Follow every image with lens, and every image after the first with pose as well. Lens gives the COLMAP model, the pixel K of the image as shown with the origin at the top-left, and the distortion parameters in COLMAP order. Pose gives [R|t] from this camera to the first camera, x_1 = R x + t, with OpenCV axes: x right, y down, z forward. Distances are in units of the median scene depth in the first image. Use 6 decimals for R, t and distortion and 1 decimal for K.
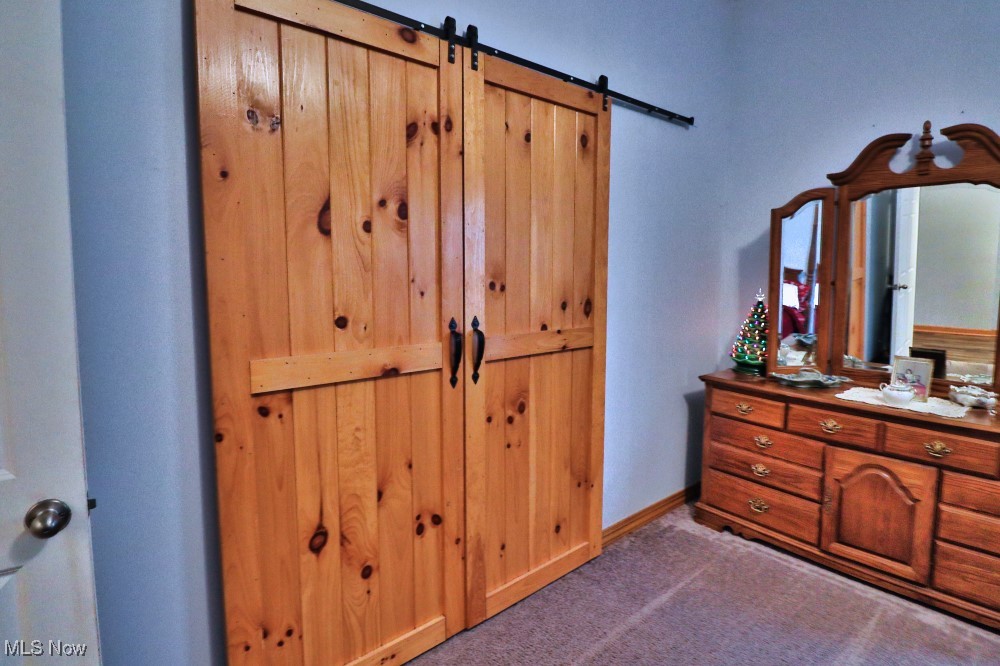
lens RADIAL K [[510.8, 0, 502.6], [0, 510.8, 319.0], [0, 0, 1]] dist [0.000914, -0.016412]
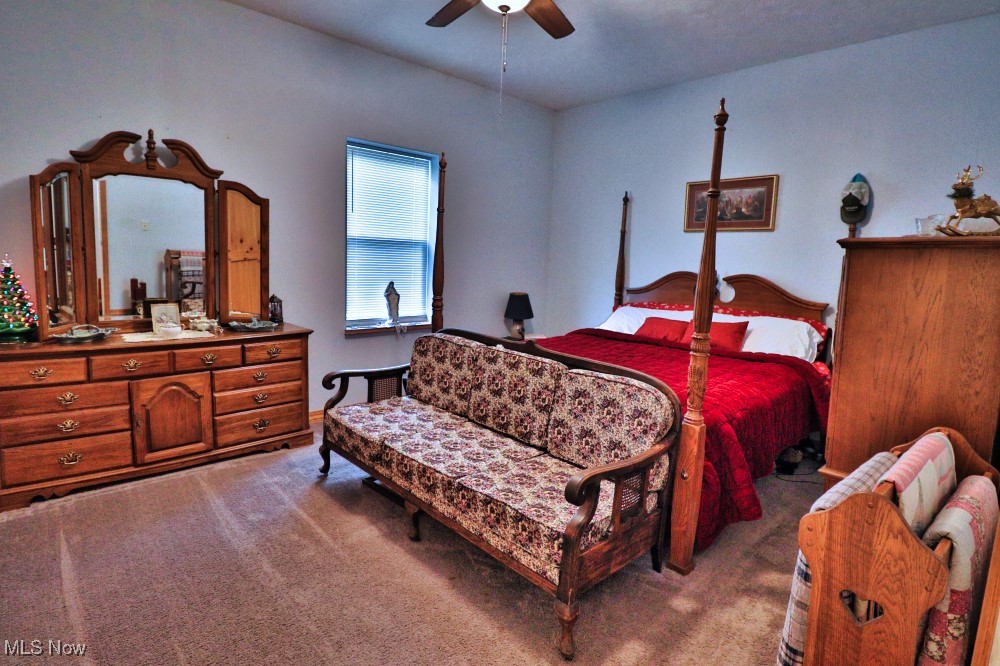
lens RADIAL K [[510.8, 0, 502.6], [0, 510.8, 319.0], [0, 0, 1]] dist [0.000914, -0.016412]
pose [[-0.036930, -0.124258, 0.991562, -0.595790], [0.055163, 0.990473, 0.126176, -0.007466], [-0.997794, 0.059357, -0.029724, 0.126589]]
